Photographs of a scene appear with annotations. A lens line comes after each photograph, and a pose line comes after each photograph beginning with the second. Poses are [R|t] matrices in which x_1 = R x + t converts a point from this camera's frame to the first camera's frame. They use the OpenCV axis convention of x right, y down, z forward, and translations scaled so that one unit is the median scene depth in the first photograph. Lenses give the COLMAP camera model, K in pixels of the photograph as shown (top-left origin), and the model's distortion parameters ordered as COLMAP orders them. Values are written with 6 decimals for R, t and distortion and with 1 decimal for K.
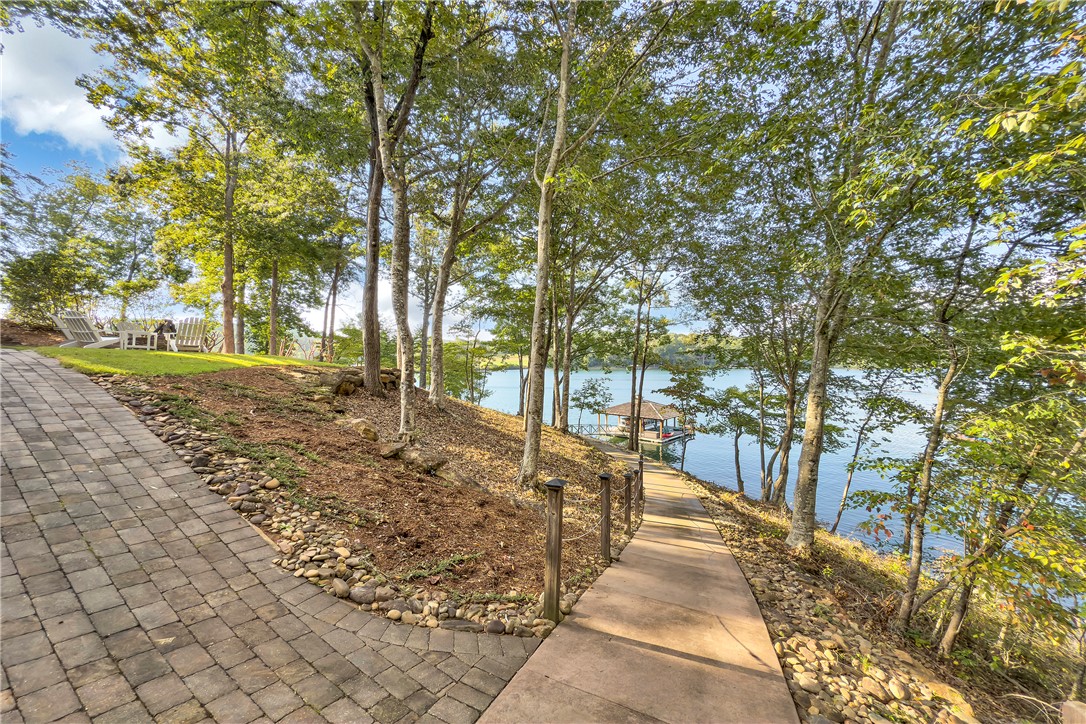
lens RADIAL K [[437.3, 0, 541.6], [0, 437.3, 363.5], [0, 0, 1]] dist [0.000092, -0.000001]
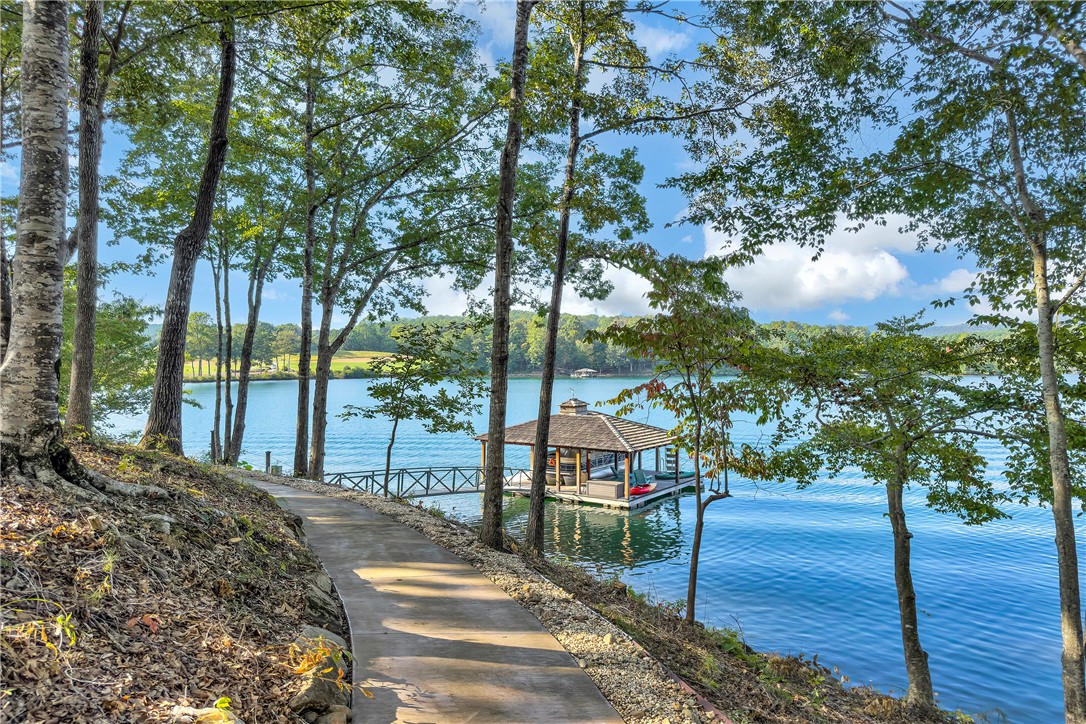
lens RADIAL K [[753.2, 0, 542.3], [0, 753.2, 364.4], [0, 0, 1]] dist [-0.001202, -0.000215]
pose [[0.989017, 0.001179, 0.147800, 0.114836], [0.000509, 0.999935, -0.011385, 0.068687], [-0.147804, 0.011336, 0.988952, 0.395122]]
